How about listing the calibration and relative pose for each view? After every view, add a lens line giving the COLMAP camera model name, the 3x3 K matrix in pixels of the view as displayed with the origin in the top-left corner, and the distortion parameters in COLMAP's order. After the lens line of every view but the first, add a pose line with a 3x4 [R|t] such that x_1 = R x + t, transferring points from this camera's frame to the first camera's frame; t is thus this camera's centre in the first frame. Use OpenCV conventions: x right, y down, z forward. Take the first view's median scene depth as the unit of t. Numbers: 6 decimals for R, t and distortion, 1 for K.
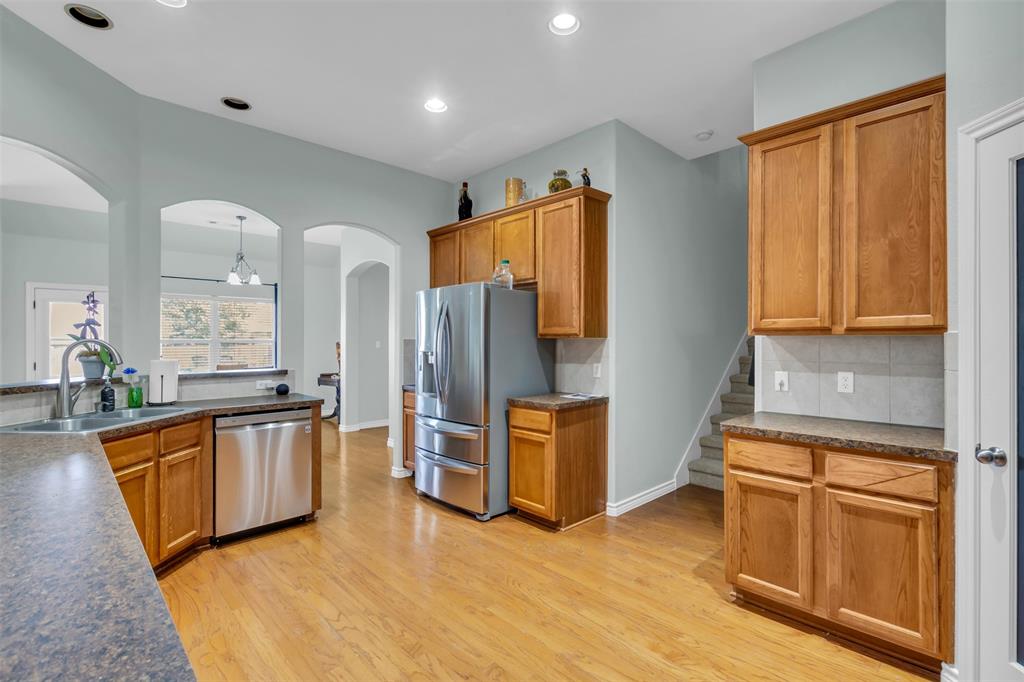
lens RADIAL K [[470.2, 0, 509.4], [0, 470.2, 345.3], [0, 0, 1]] dist [0.000881, 0.000077]
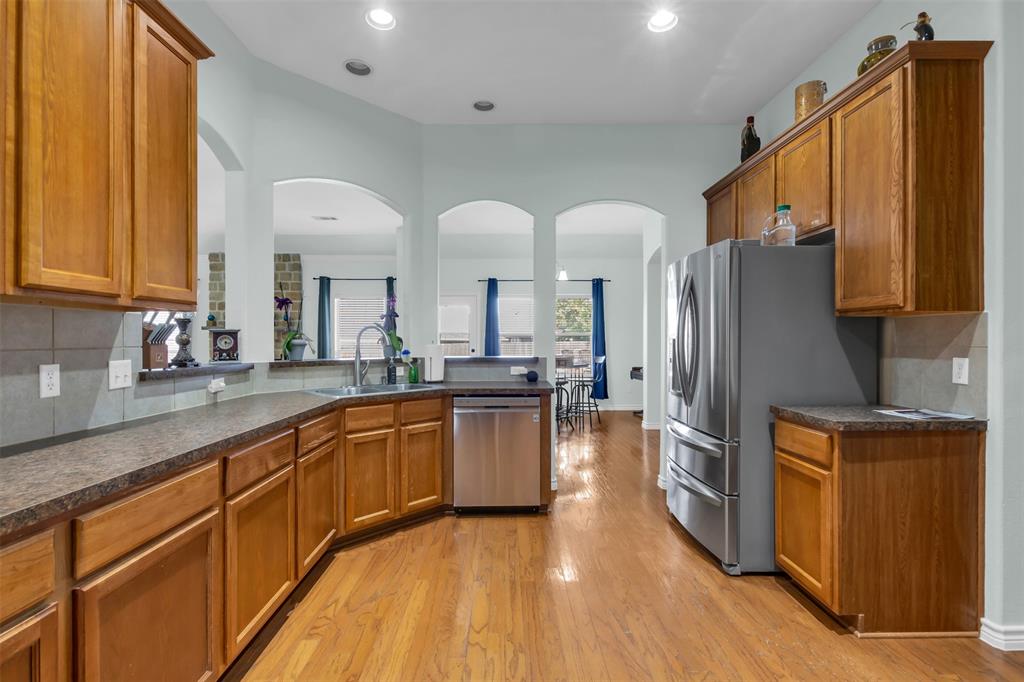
lens RADIAL K [[470.7, 0, 510.7], [0, 470.7, 341.4], [0, 0, 1]] dist [0.002738, -0.000582]
pose [[0.734323, 0.001332, -0.678798, 0.186196], [-0.003703, 0.999991, -0.002043, 0.023392], [0.678790, 0.004014, 0.734322, 0.249919]]
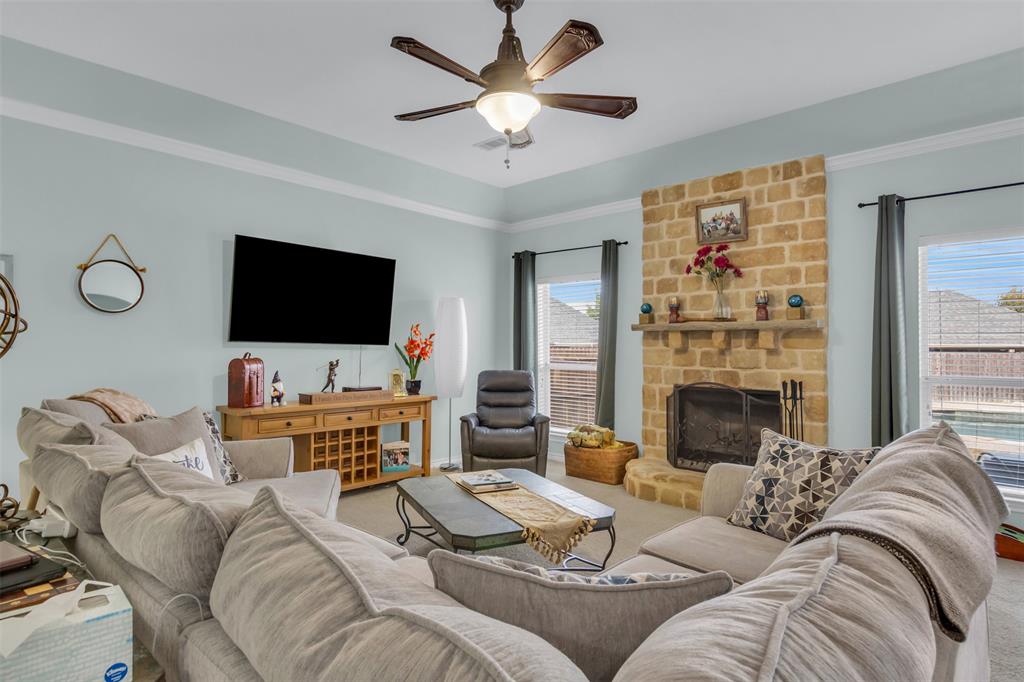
lens RADIAL K [[544.3, 0, 510.7], [0, 544.3, 343.6], [0, 0, 1]] dist [0.003360, 0.000483]
pose [[0.060882, -0.003392, -0.998139, -1.062726], [-0.004977, 0.999981, -0.003702, 0.009358], [0.998133, 0.005194, 0.060864, 0.506603]]
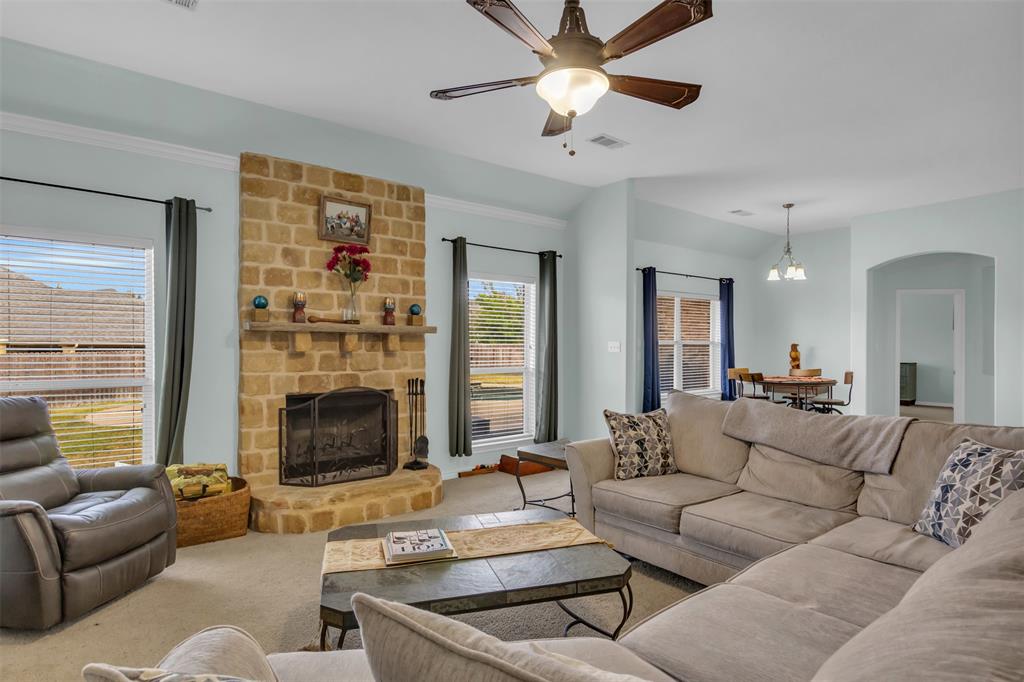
lens RADIAL K [[542.6, 0, 507.5], [0, 542.6, 340.8], [0, 0, 1]] dist [0.008198, 0.000418]
pose [[0.994635, 0.001599, -0.103436, -1.867259], [-0.002788, 0.999932, -0.011351, 0.002430], [0.103410, 0.011578, 0.994571, -0.162213]]
